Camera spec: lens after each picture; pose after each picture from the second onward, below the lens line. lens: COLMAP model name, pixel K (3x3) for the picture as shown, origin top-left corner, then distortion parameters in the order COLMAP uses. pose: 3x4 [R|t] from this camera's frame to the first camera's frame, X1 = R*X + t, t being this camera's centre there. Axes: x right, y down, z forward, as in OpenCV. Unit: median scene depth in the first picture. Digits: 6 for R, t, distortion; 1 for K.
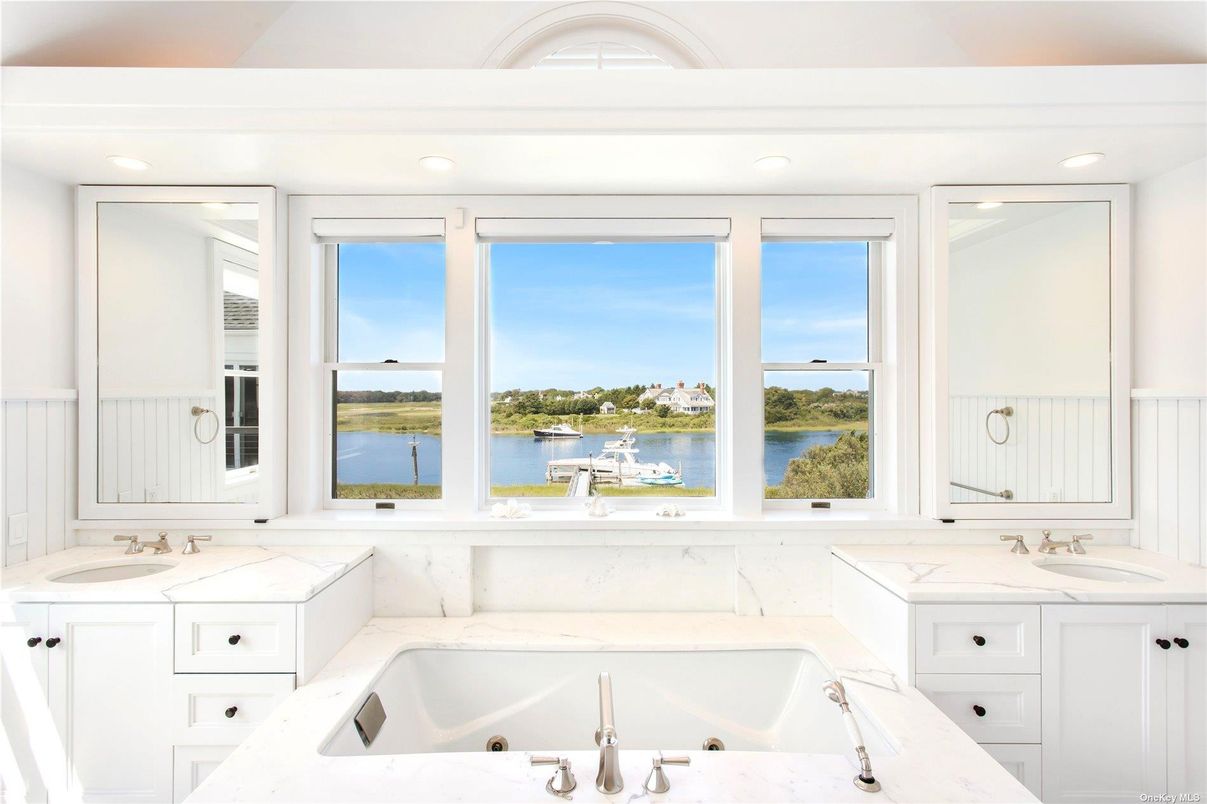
lens RADIAL K [[584.0, 0, 601.0], [0, 584.0, 396.6], [0, 0, 1]] dist [0.000096, 0.004173]
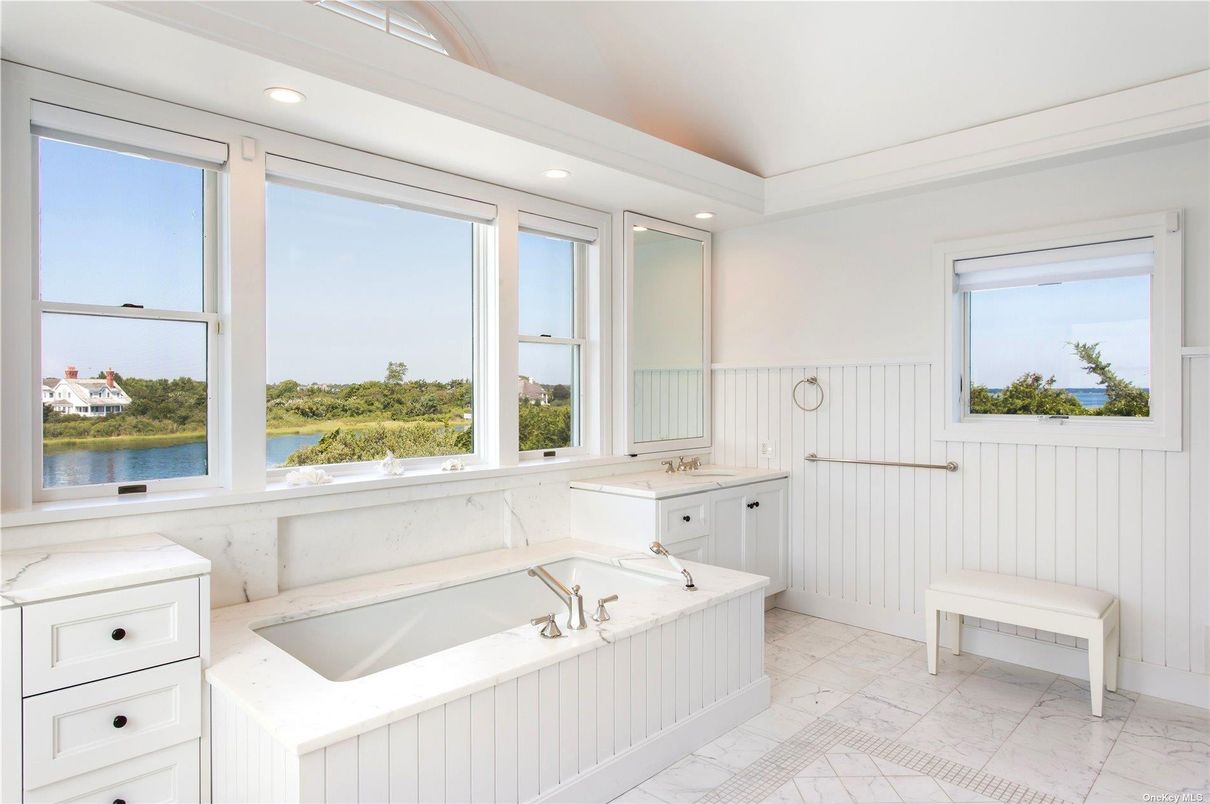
lens RADIAL K [[703.9, 0, 603.1], [0, 703.9, 398.5], [0, 0, 1]] dist [-0.001877, -0.000400]
pose [[0.704979, -0.008384, 0.709179, -0.606904], [0.001137, 0.999942, 0.010692, 0.056831], [-0.709227, -0.006731, 0.704948, -0.118313]]
